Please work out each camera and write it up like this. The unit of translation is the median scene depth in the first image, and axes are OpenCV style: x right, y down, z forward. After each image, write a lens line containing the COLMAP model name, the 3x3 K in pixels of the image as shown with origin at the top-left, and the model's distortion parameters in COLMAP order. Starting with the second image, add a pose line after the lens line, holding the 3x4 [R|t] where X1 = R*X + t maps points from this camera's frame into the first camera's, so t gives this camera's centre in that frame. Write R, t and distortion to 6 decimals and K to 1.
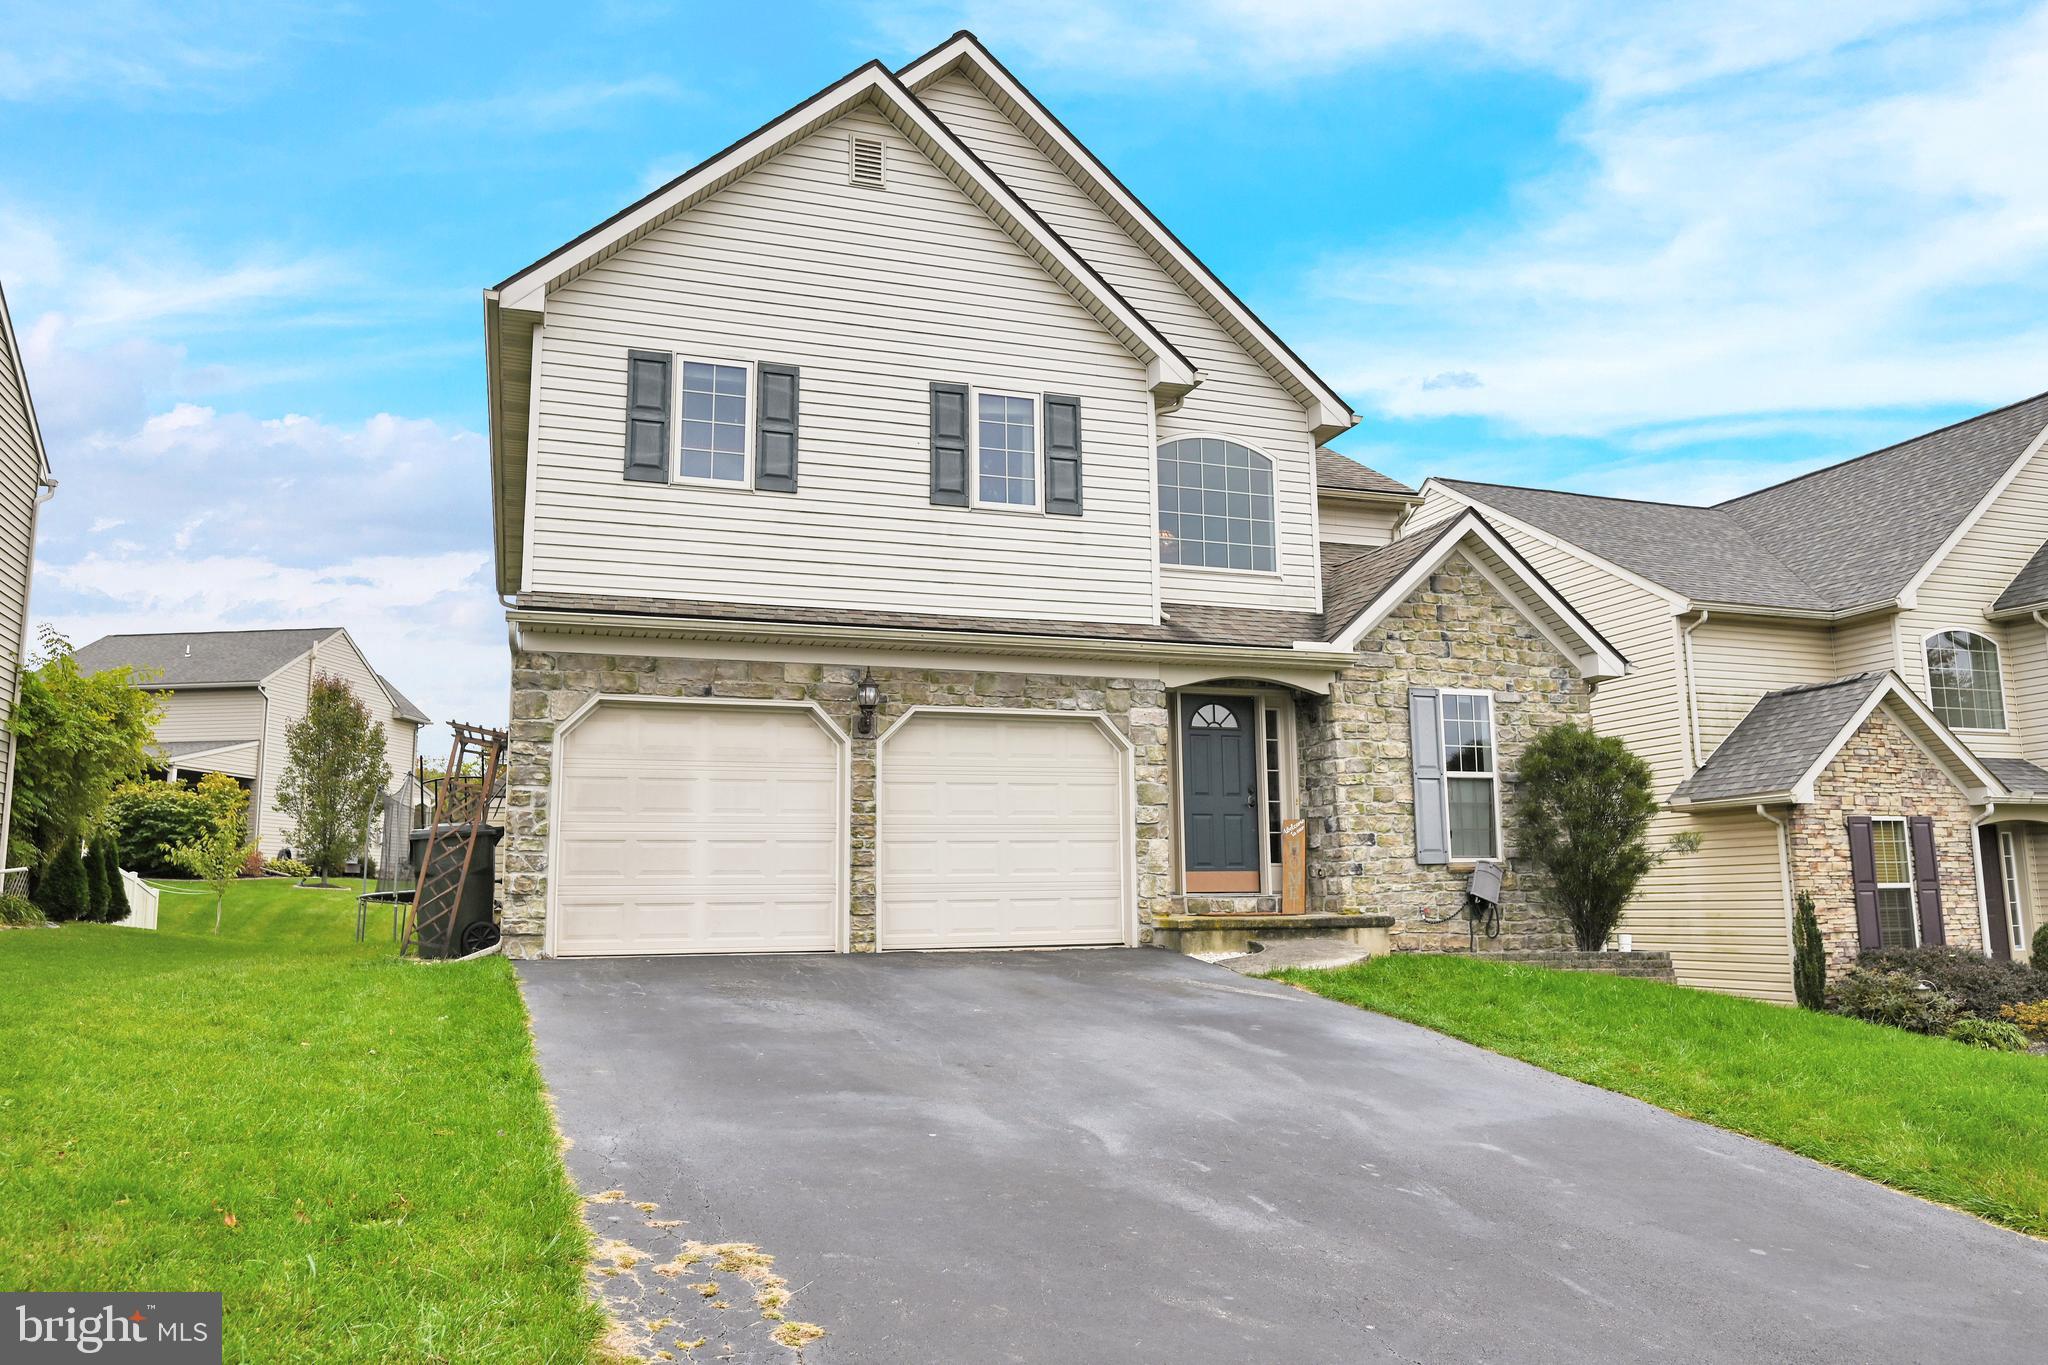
lens RADIAL K [[1442.1, 0, 1024.0], [0, 1442.1, 682.5], [0, 0, 1]] dist [-0.005652, -0.001177]
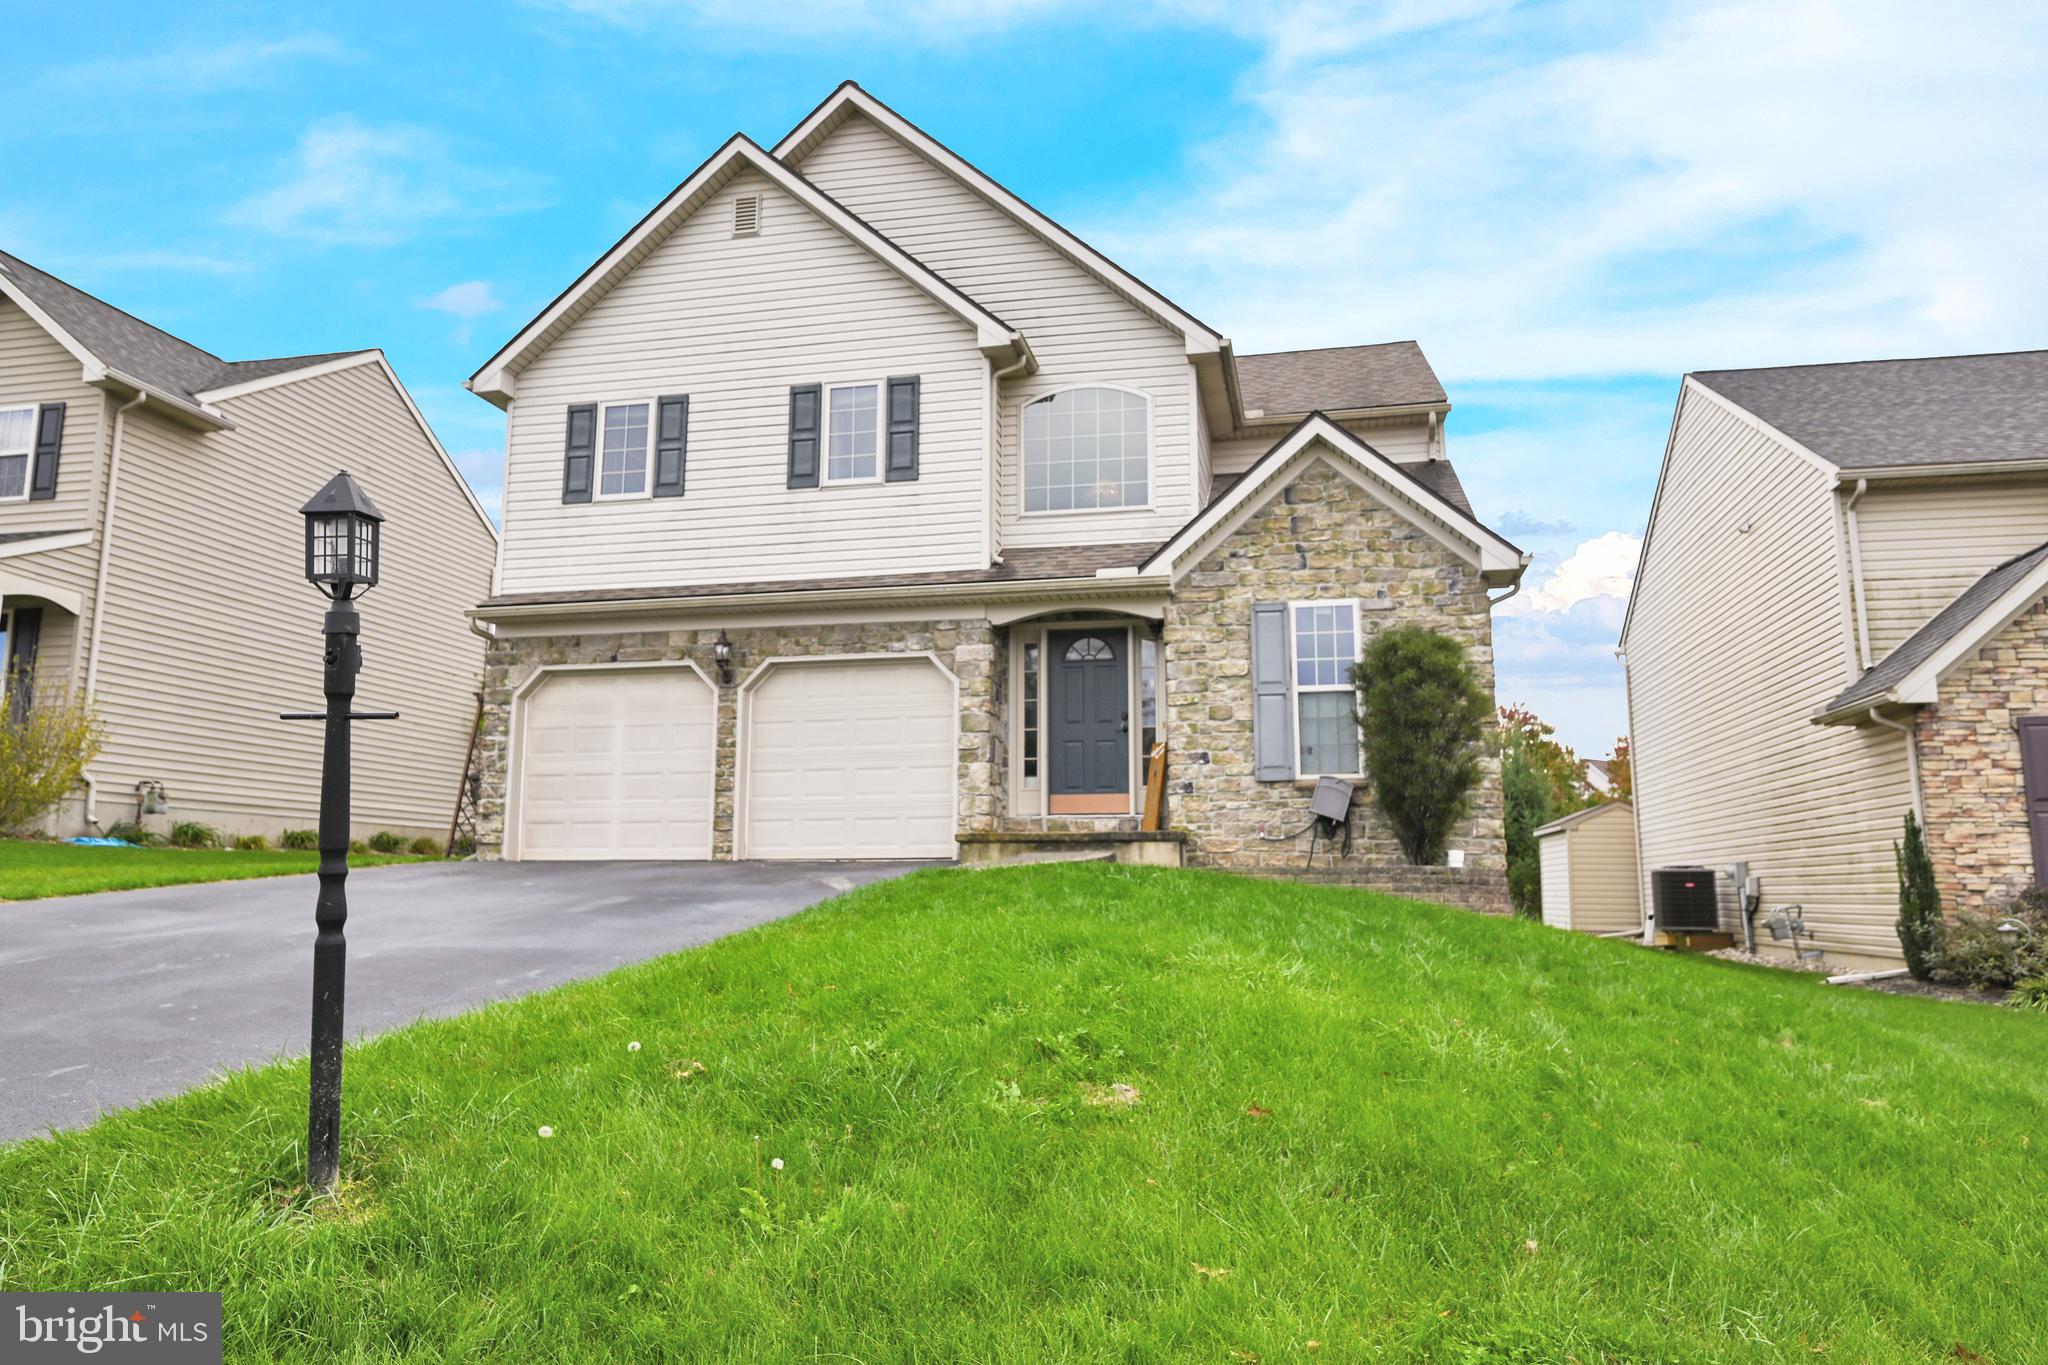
lens RADIAL K [[1348.7, 0, 1024.0], [0, 1348.7, 682.5], [0, 0, 1]] dist [-0.005814, 0.000086]
pose [[0.856634, -0.067758, -0.511456, 0.617525], [0.068335, 0.997505, -0.017696, 0.064482], [0.511379, -0.019791, 0.859127, 0.129080]]
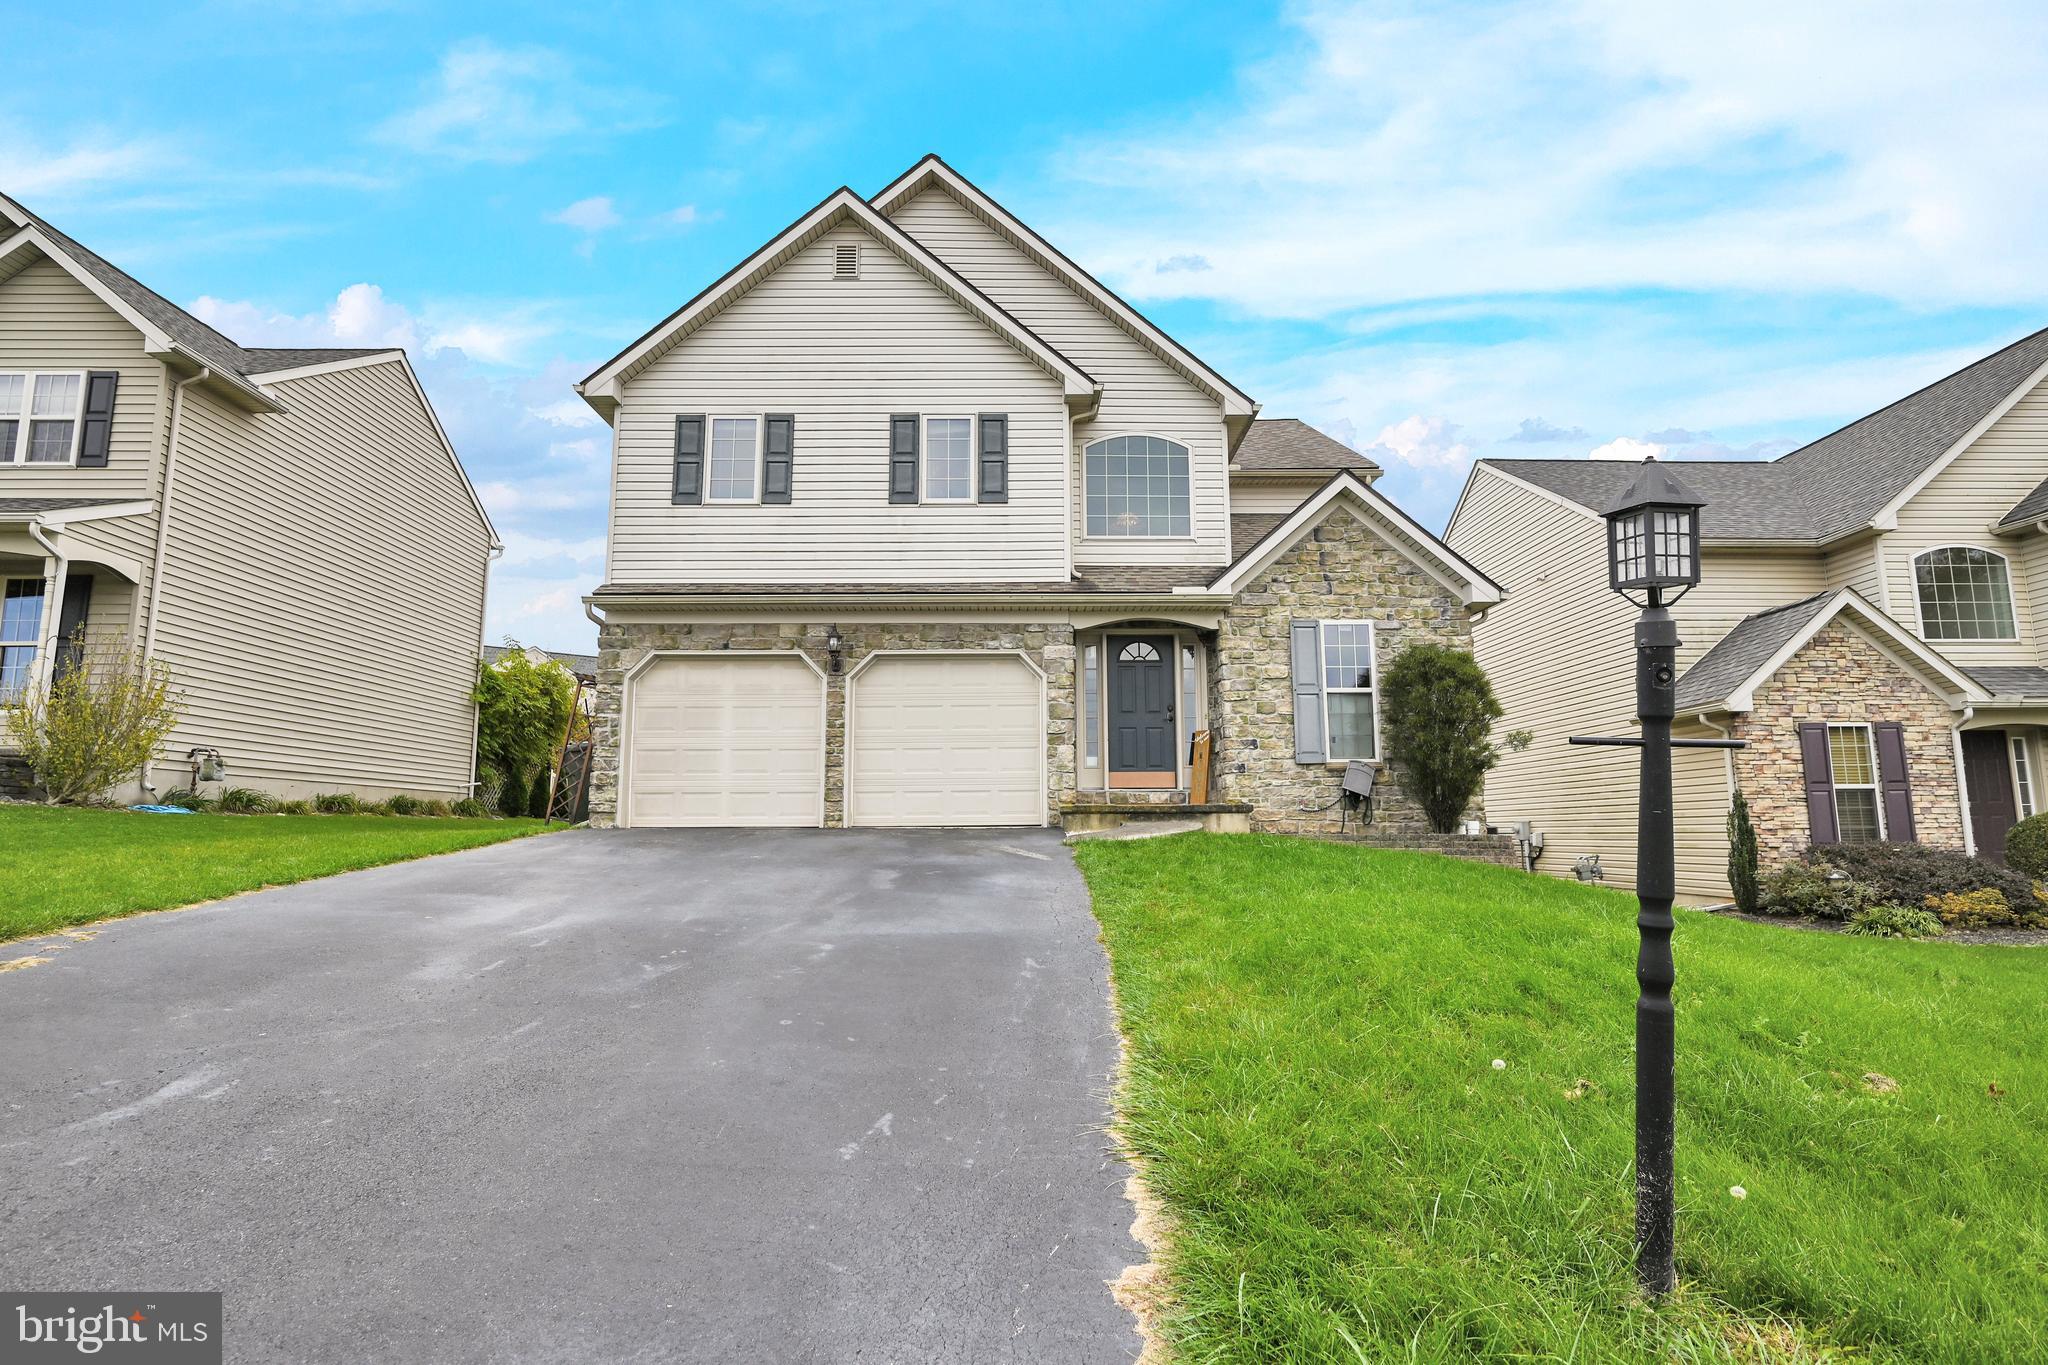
lens RADIAL K [[1040.1, 0, 1024.0], [0, 1040.1, 682.5], [0, 0, 1]] dist [-0.003514, -0.001175]
pose [[0.949002, -0.038131, -0.312955, 0.334901], [0.041925, 0.999106, 0.005401, 0.042944], [0.312469, -0.018247, 0.949753, 0.092299]]
